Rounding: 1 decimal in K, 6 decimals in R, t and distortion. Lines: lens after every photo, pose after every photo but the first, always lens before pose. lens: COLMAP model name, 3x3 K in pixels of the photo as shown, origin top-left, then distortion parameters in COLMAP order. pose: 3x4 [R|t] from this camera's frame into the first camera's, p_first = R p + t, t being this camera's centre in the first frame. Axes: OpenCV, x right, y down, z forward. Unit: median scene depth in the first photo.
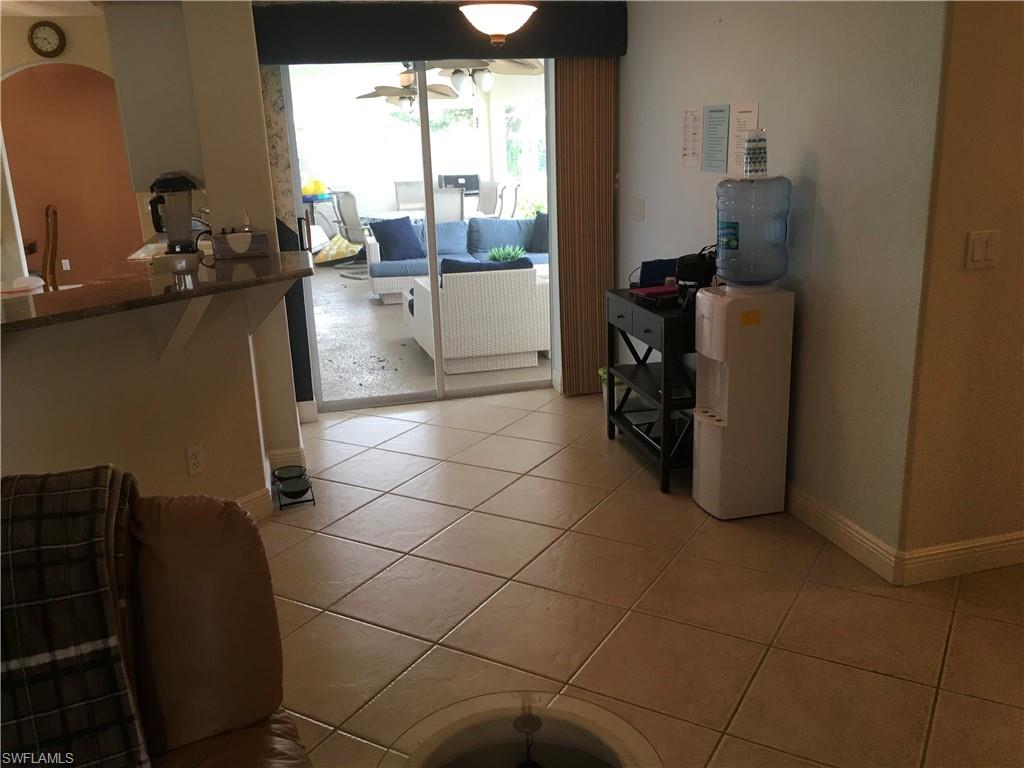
lens RADIAL K [[869.3, 0, 512.7], [0, 869.3, 385.5], [0, 0, 1]] dist [0.063794, -0.095651]
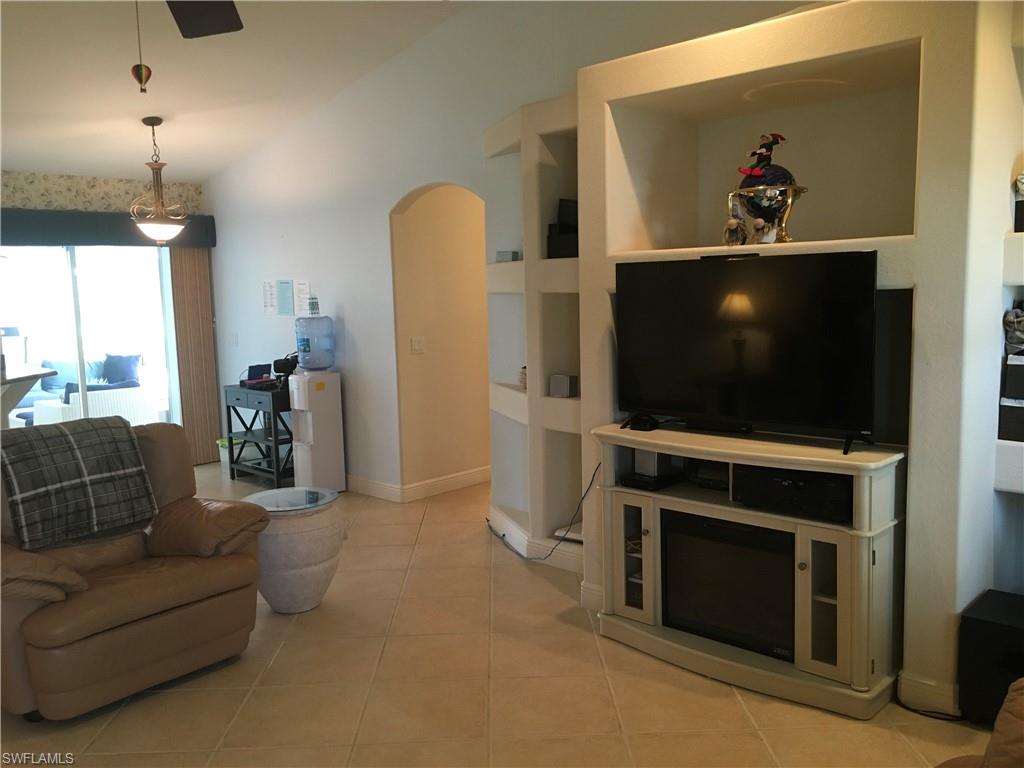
lens RADIAL K [[869.3, 0, 513.1], [0, 869.3, 383.3], [0, 0, 1]] dist [0.063794, -0.095651]
pose [[0.851917, -0.046295, 0.521627, -0.367675], [0.136026, 0.981457, -0.135052, 0.232716], [-0.505702, 0.186008, 0.842417, -0.843646]]
